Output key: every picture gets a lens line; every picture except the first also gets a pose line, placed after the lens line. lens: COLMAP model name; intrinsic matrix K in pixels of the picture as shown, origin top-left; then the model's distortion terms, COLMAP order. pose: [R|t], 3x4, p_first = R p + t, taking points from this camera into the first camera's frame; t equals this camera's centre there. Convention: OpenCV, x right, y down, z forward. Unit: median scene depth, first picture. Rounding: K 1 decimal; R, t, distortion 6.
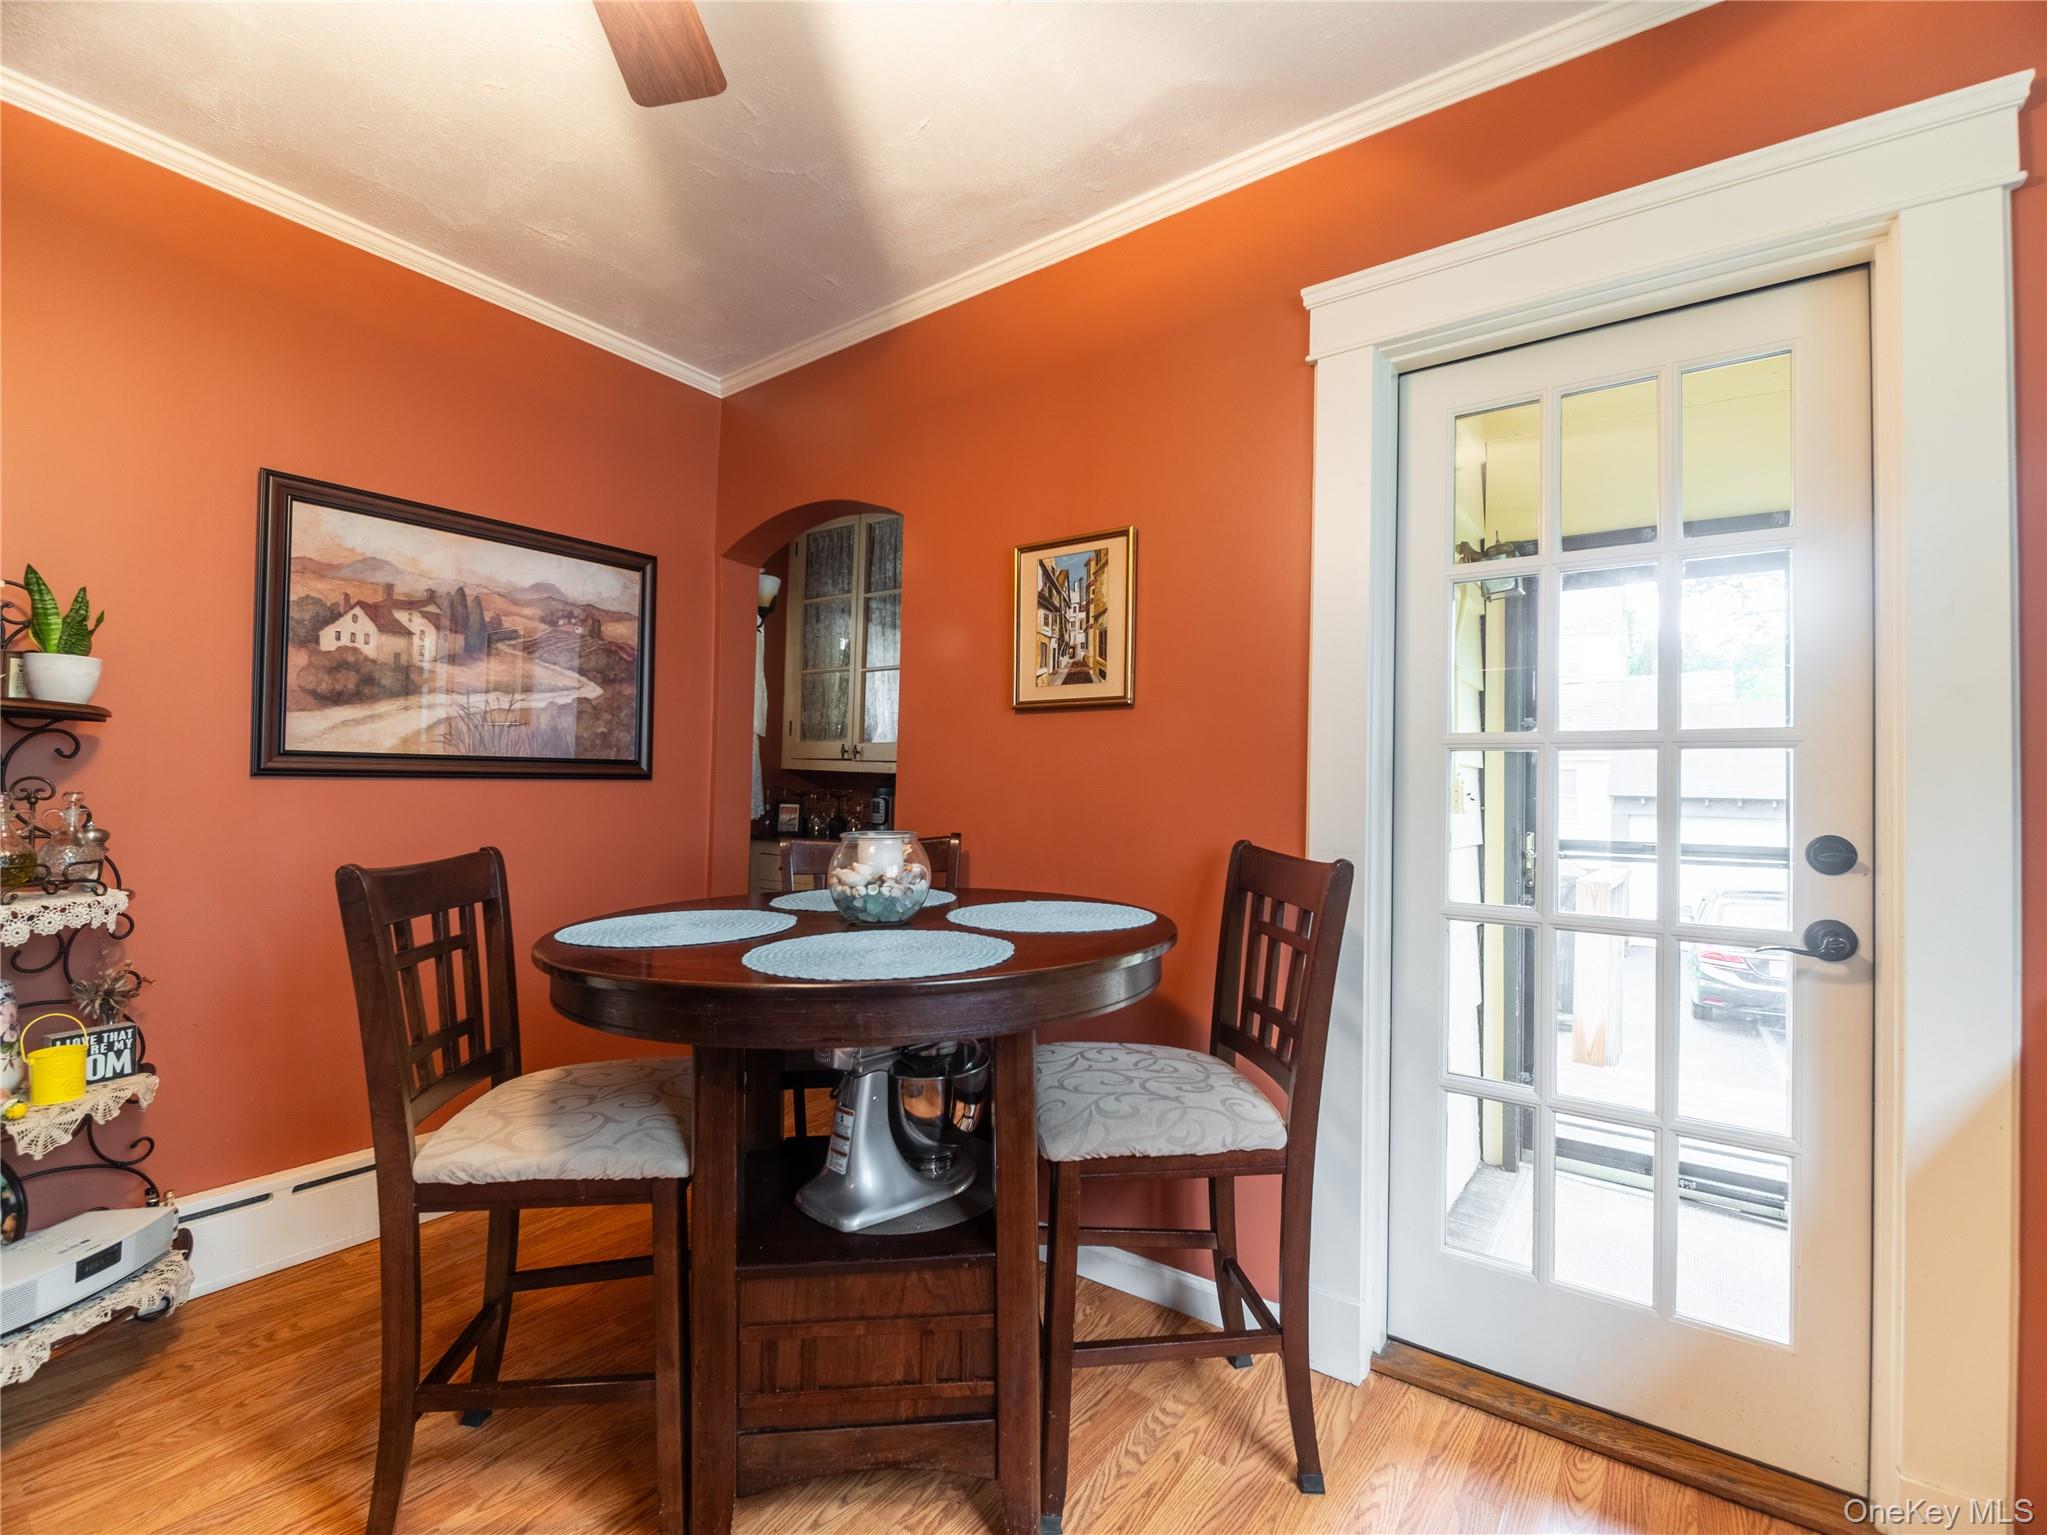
lens RADIAL K [[929.8, 0, 1018.9], [0, 929.8, 761.1], [0, 0, 1]] dist [-0.007047, -0.001855]
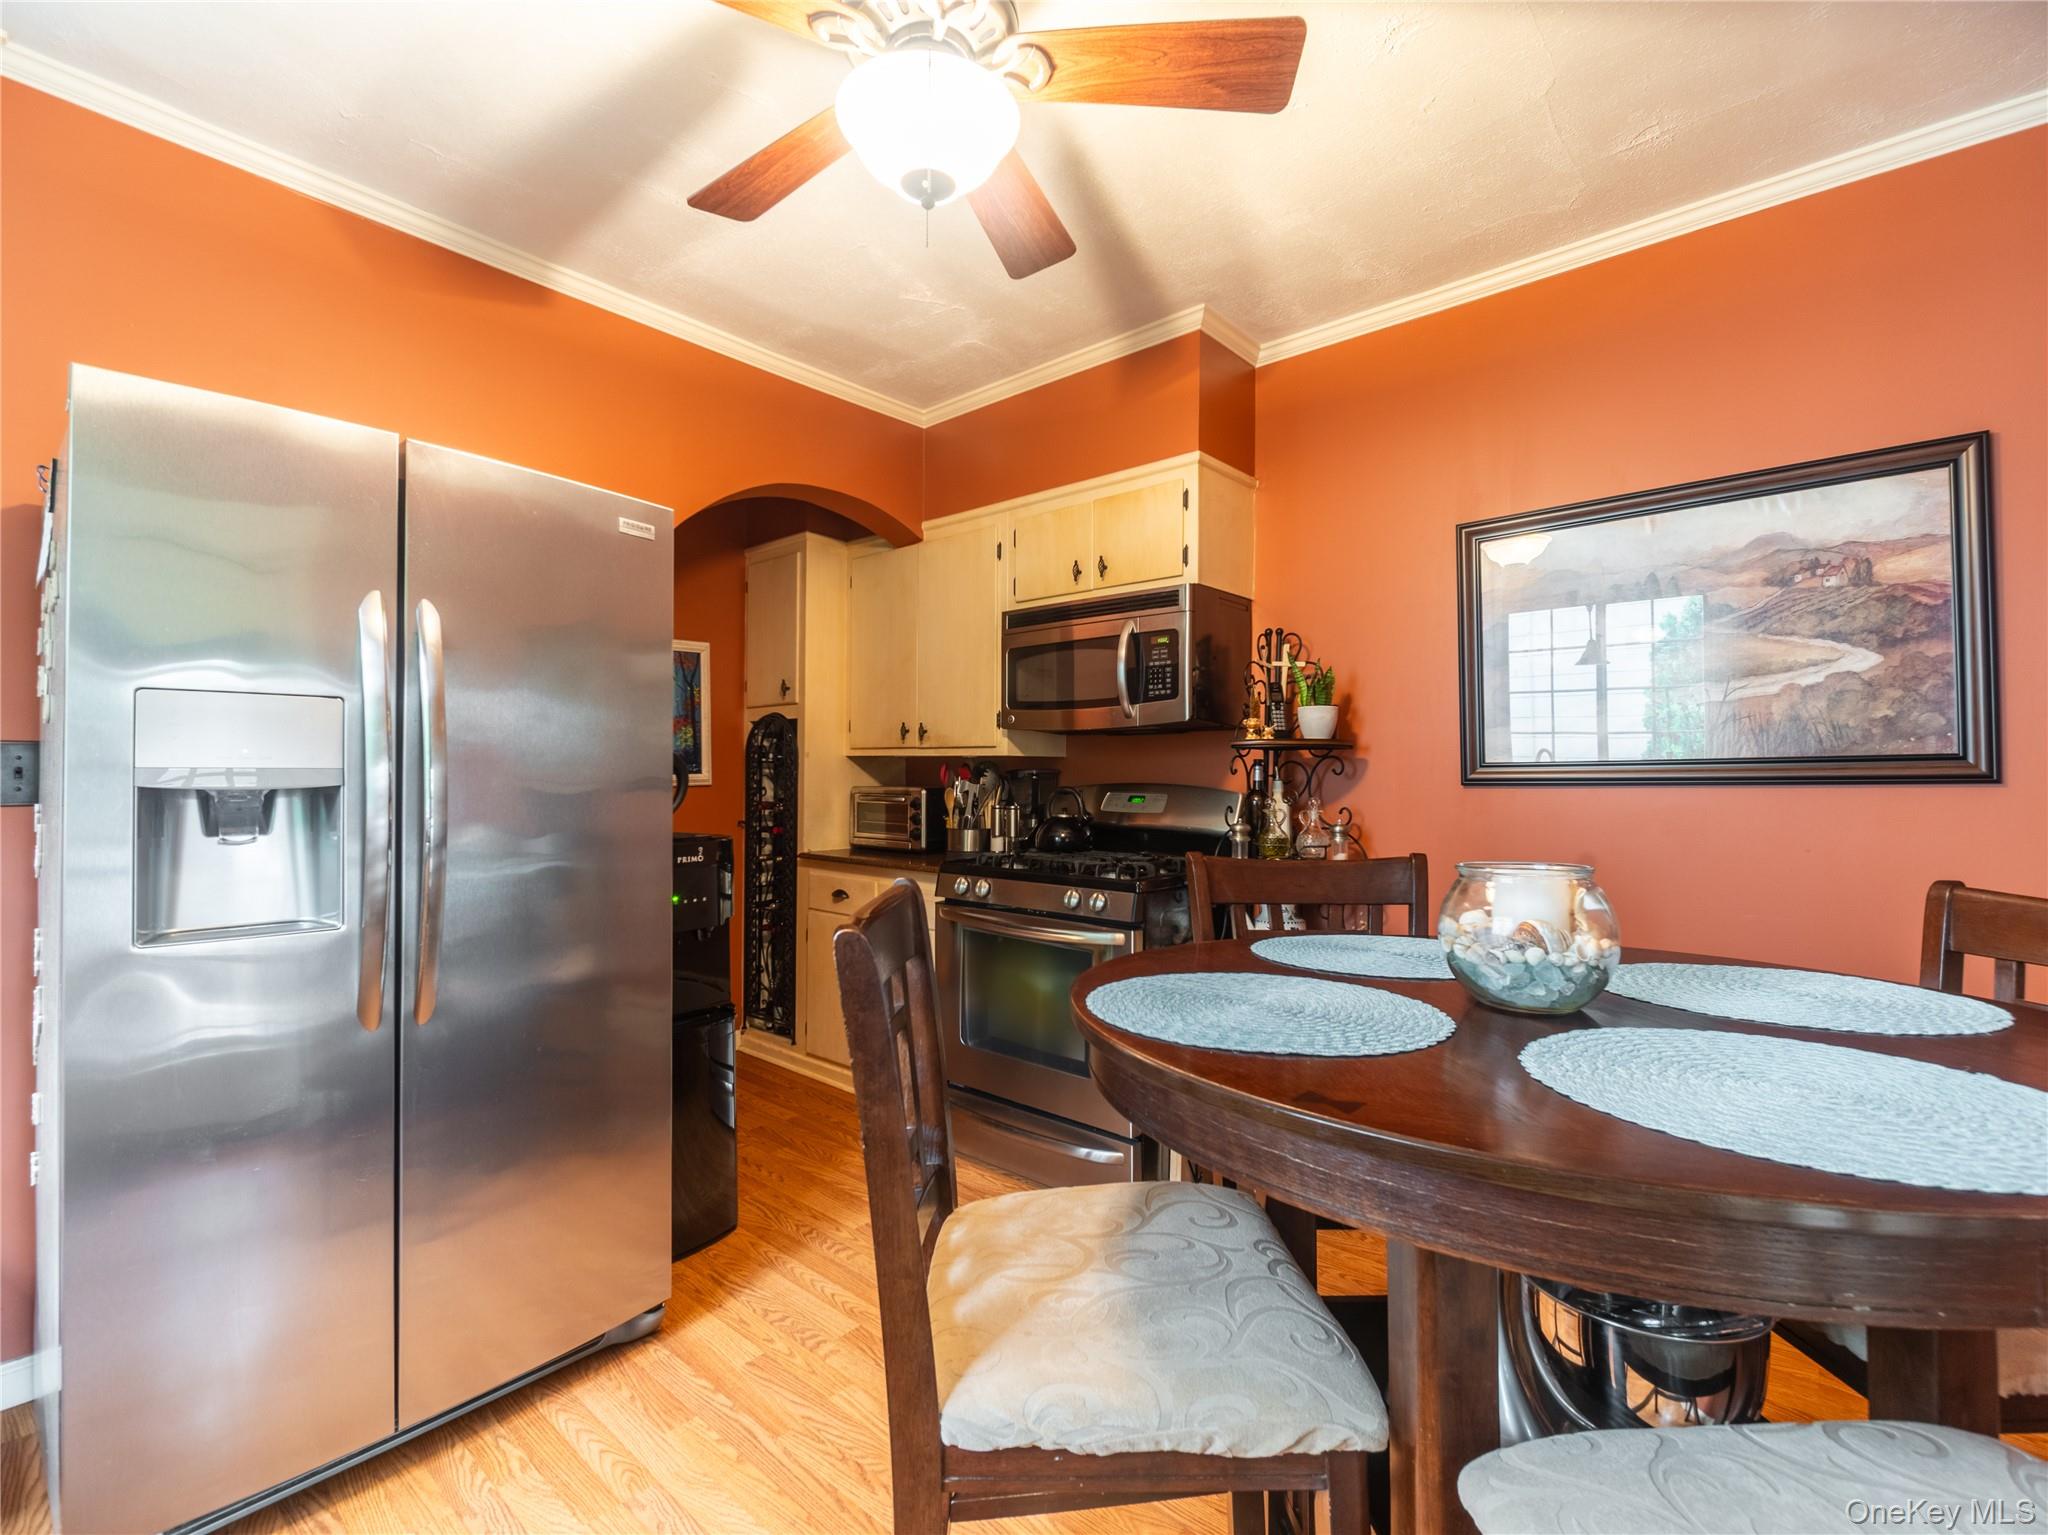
lens RADIAL K [[930.3, 0, 1022.0], [0, 930.3, 765.1], [0, 0, 1]] dist [-0.007047, -0.001855]
pose [[-0.095346, -0.031377, -0.994950, 0.320445], [0.029755, 0.998967, -0.034355, 0.010902], [0.994999, -0.032880, -0.094314, 0.434349]]
